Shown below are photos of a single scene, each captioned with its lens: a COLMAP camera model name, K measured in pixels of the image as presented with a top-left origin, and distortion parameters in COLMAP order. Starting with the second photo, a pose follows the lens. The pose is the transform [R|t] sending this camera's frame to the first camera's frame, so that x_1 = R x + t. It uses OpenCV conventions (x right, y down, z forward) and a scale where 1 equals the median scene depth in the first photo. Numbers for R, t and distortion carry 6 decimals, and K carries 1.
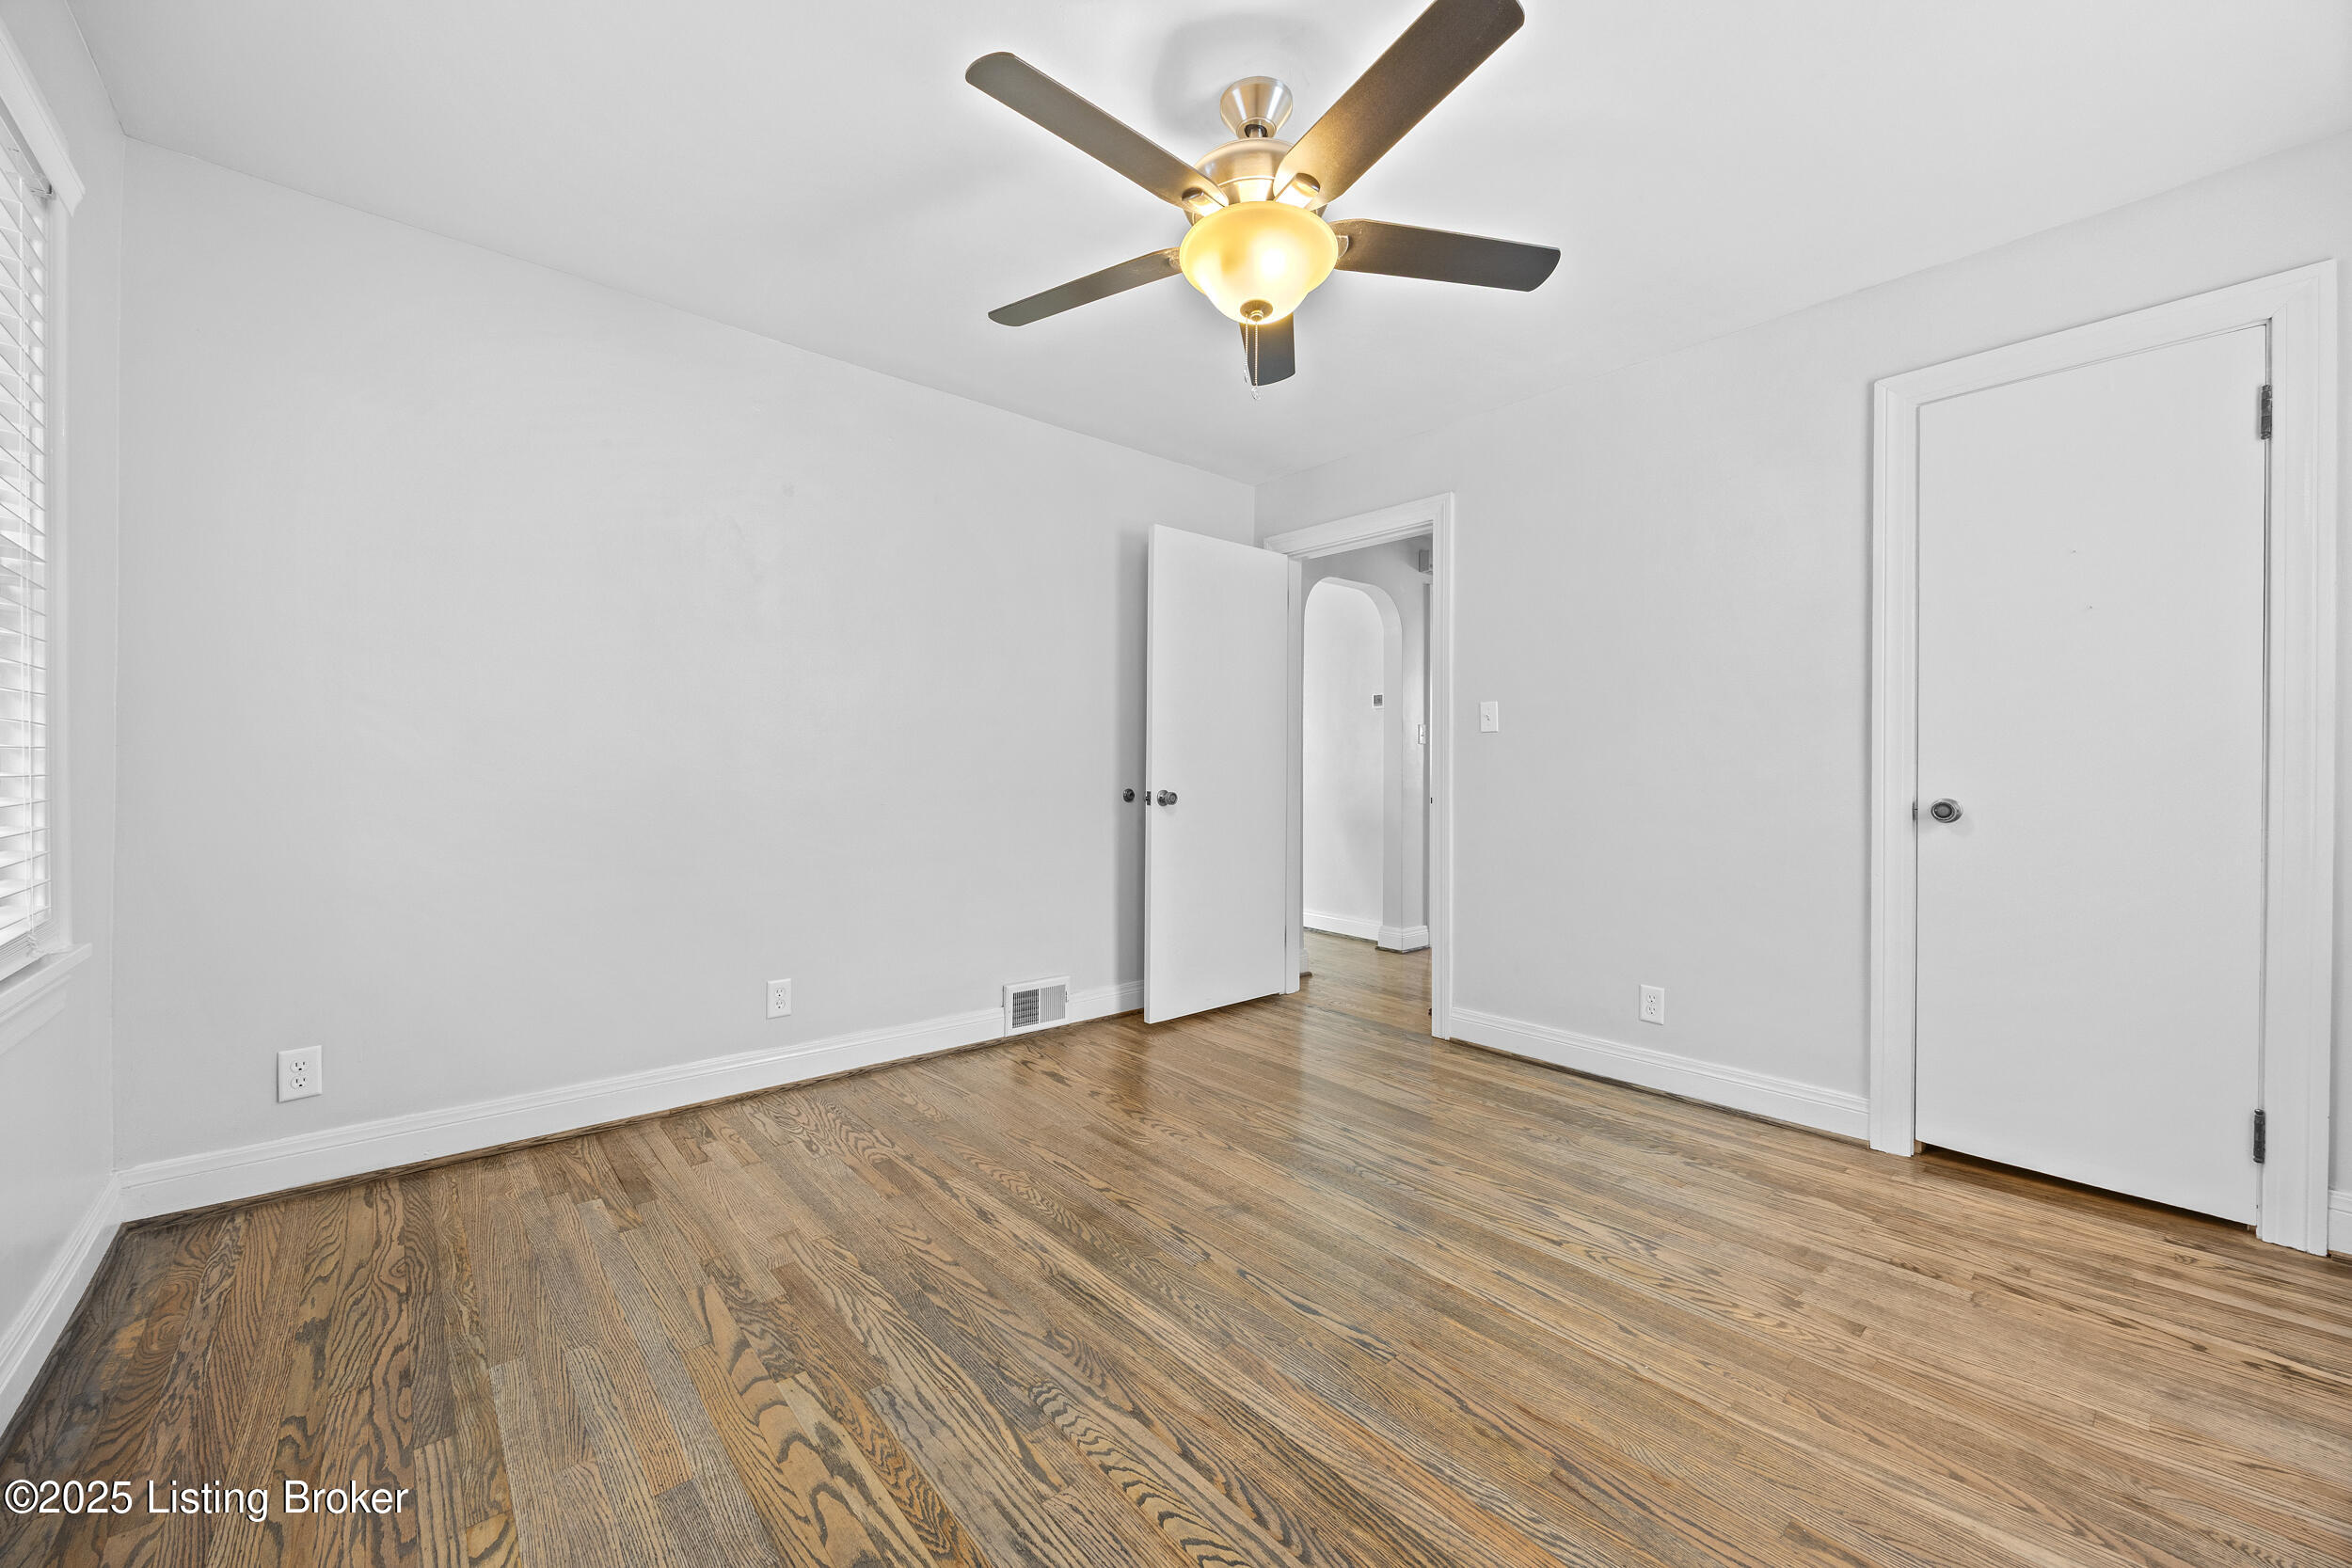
lens RADIAL K [[905.1, 0, 1177.4], [0, 905.1, 779.5], [0, 0, 1]] dist [-0.008789, 0.000122]
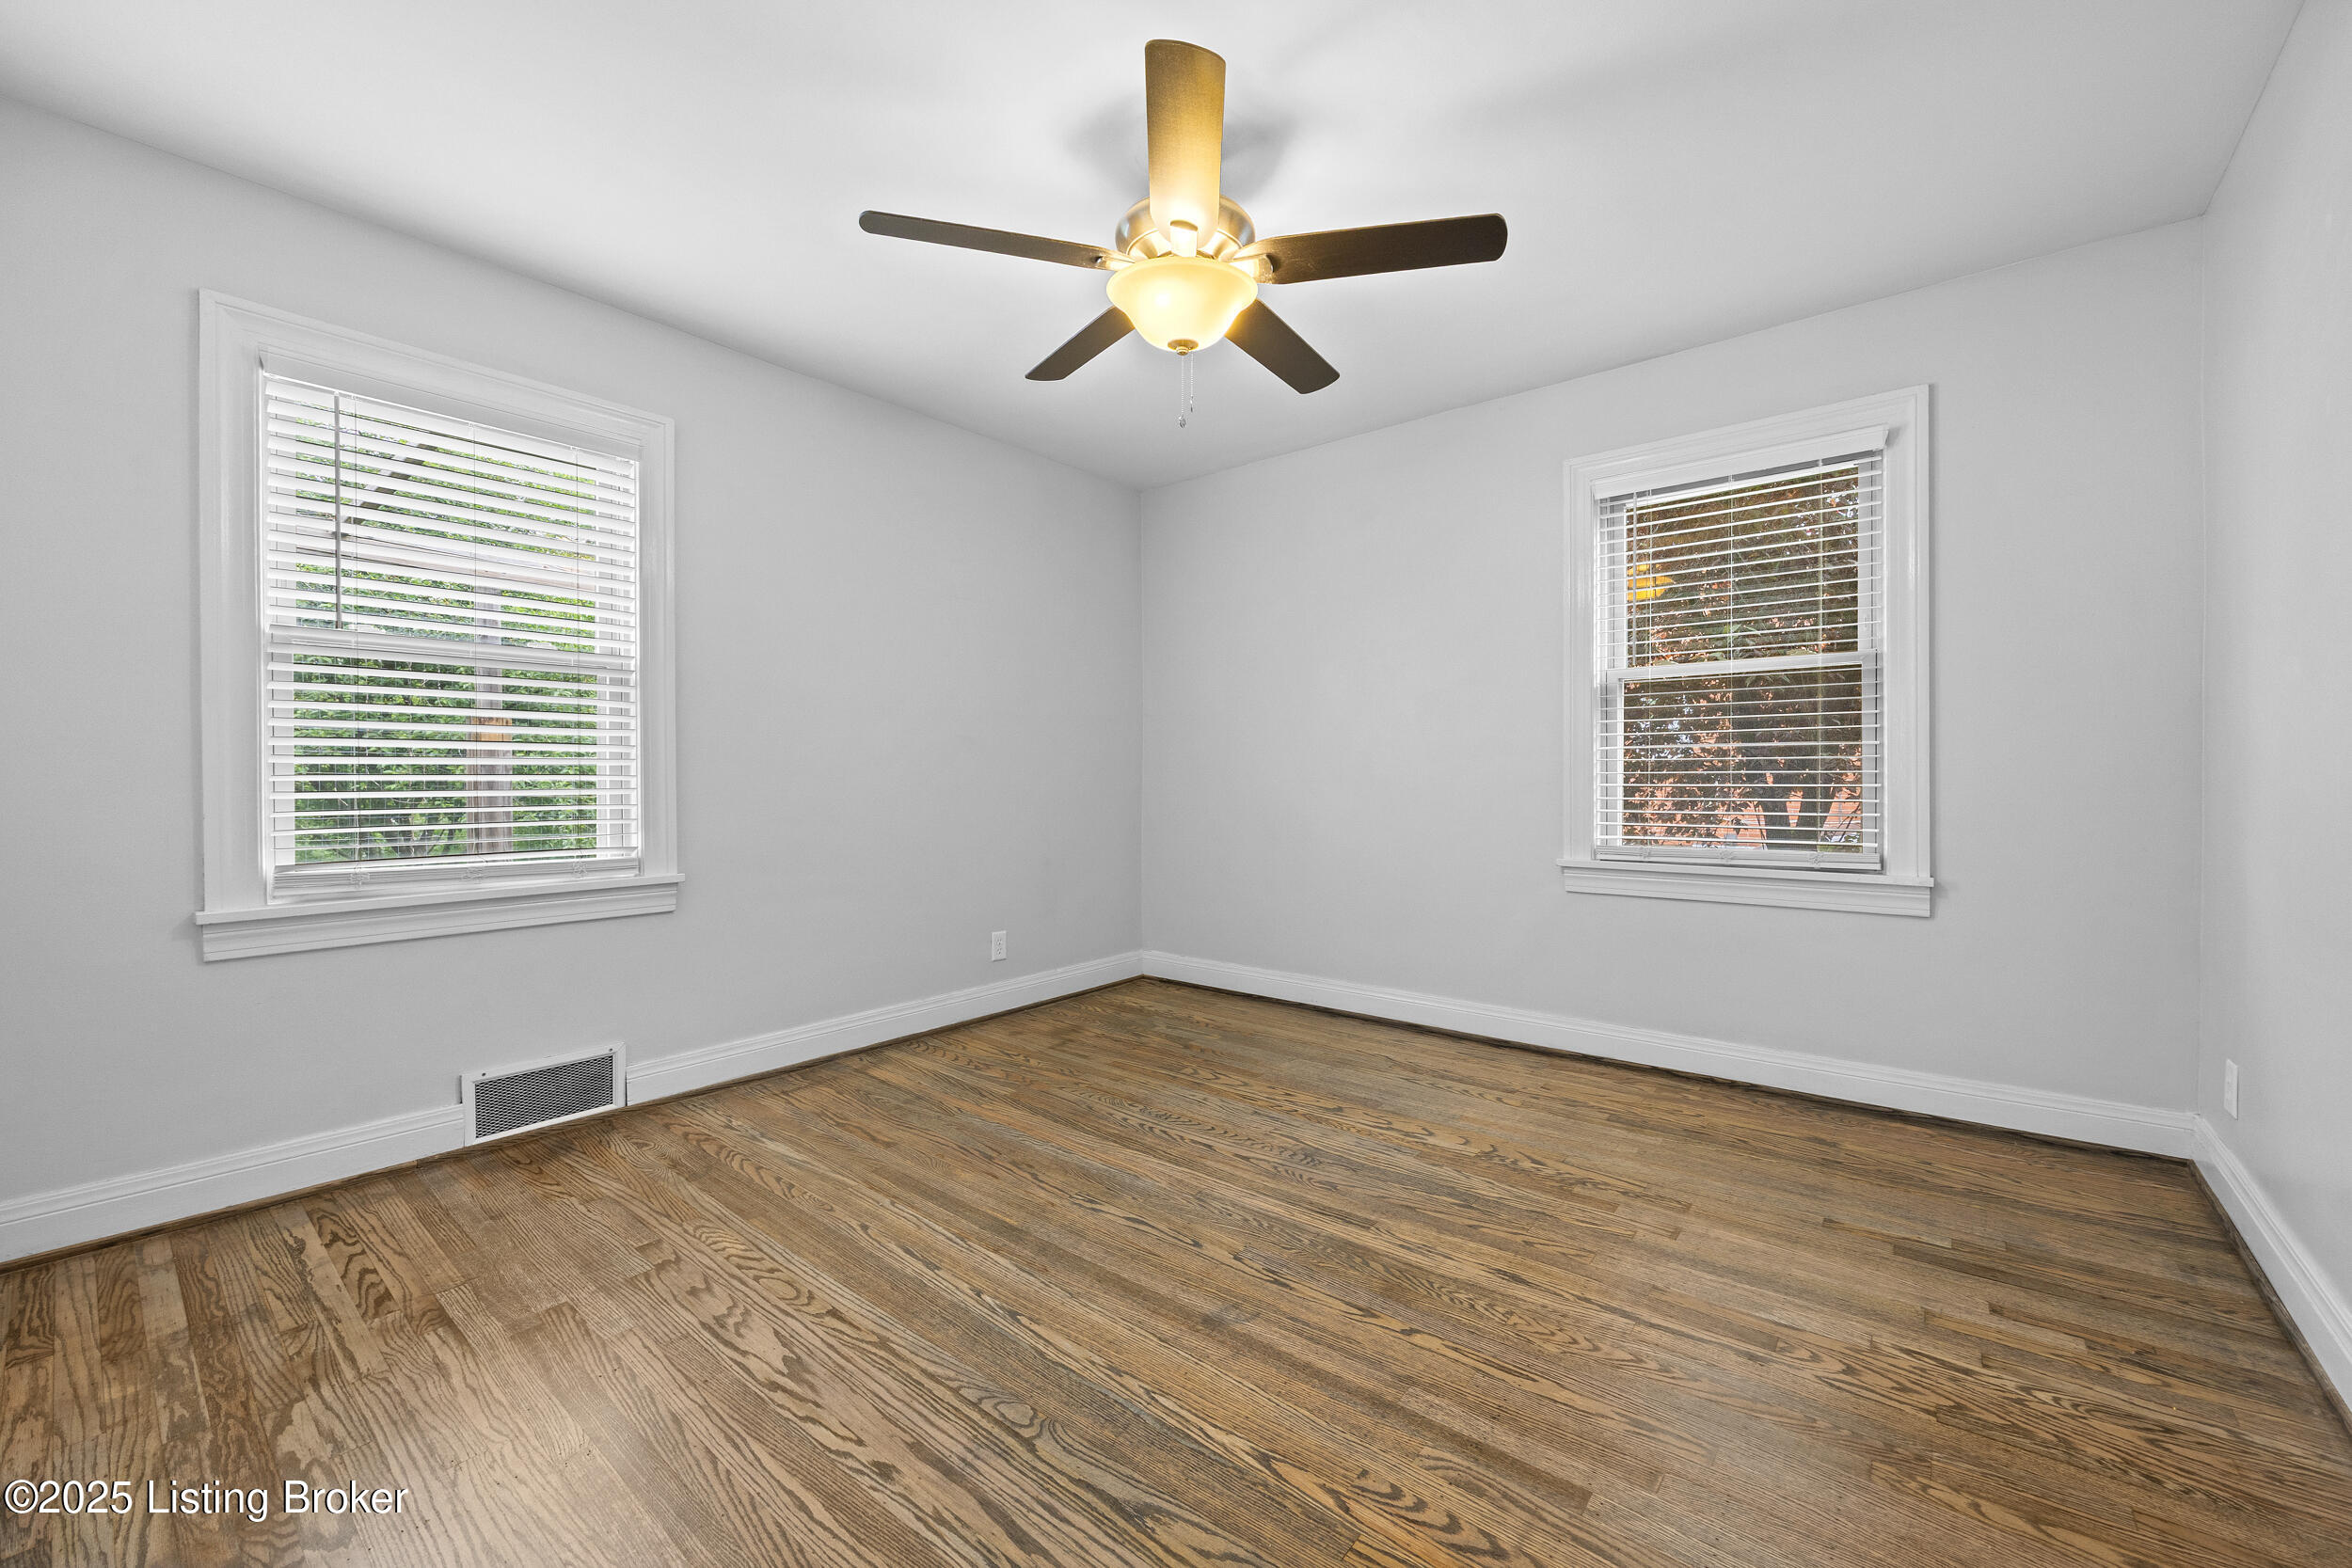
lens RADIAL K [[905.1, 0, 1176.9], [0, 905.1, 774.6], [0, 0, 1]] dist [-0.008789, 0.000122]
pose [[-0.987611, -0.000166, -0.156921, 0.247500], [-0.002065, 0.999927, 0.011934, 0.007384], [0.156908, 0.012110, -0.987539, 1.944717]]
